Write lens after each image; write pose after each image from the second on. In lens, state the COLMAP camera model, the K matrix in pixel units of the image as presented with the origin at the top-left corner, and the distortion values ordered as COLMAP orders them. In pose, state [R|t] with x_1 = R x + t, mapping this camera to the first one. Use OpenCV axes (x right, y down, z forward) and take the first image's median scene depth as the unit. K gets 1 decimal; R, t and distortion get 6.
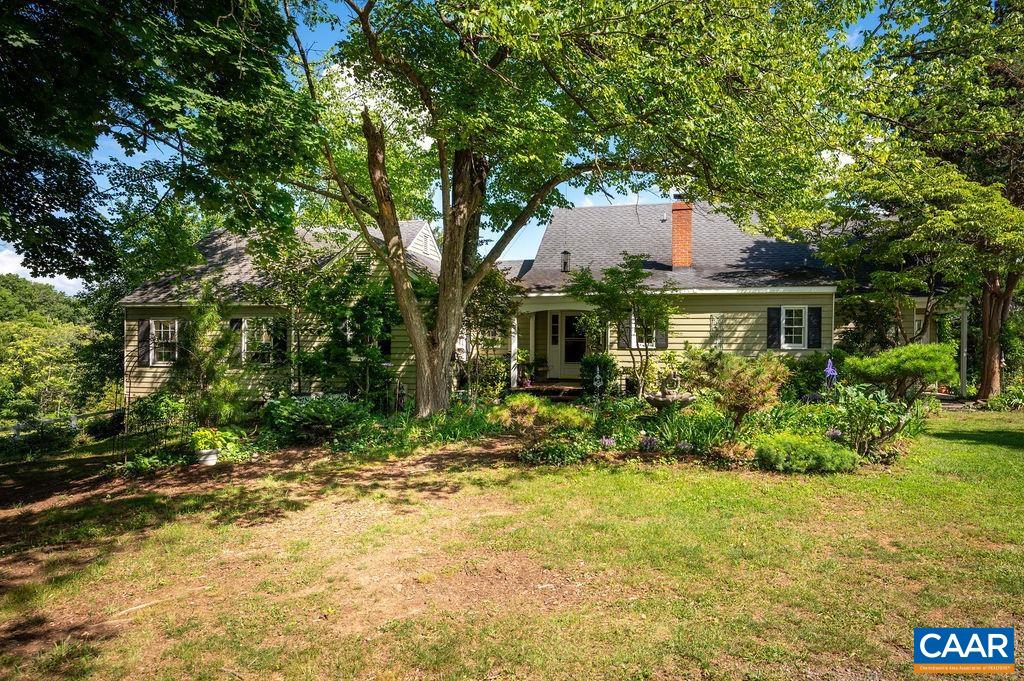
lens RADIAL K [[584.4, 0, 512.3], [0, 584.4, 343.5], [0, 0, 1]] dist [-0.000740, 0.000373]
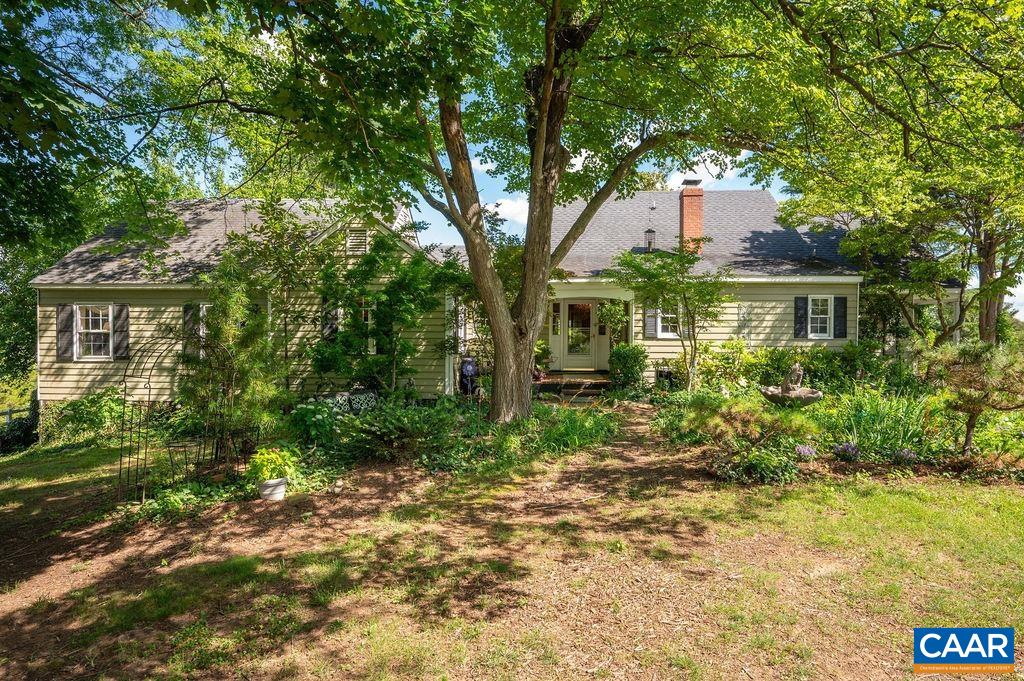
lens RADIAL K [[566.7, 0, 511.7], [0, 566.7, 337.4], [0, 0, 1]] dist [0.000315, 0.000022]
pose [[0.984538, -0.001973, 0.175163, -0.203812], [0.000688, 0.999972, 0.007392, -0.000573], [-0.175173, -0.007157, 0.984512, 0.144678]]
